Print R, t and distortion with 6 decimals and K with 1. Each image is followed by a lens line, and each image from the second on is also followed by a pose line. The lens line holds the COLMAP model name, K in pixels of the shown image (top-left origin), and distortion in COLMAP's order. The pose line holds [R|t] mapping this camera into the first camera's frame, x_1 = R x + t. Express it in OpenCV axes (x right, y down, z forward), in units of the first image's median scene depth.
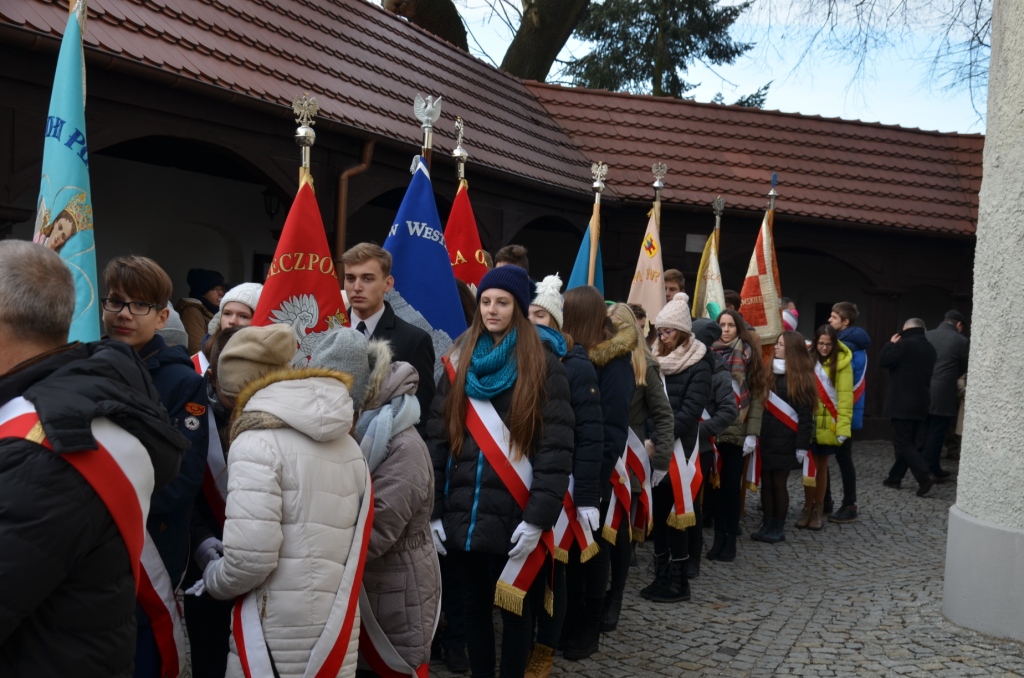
lens RADIAL K [[1414.6, 0, 544.8], [0, 1414.6, 345.1], [0, 0, 1]] dist [-0.023198, 0.000000]
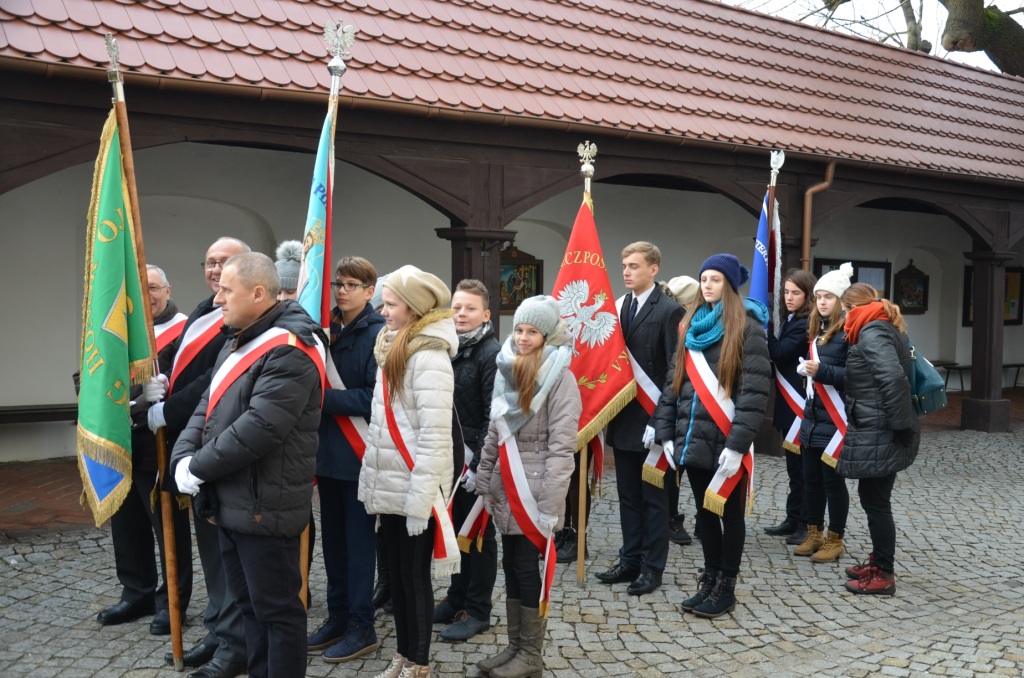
lens RADIAL K [[1146.6, 0, 512.9], [0, 1146.6, 336.6], [0, 0, 1]] dist [-0.049095, 0.000000]
pose [[0.812626, -0.002220, -0.582781, 0.294827], [0.000255, 0.999994, -0.003454, 0.016876], [0.582785, 0.002658, 0.812622, 0.006799]]
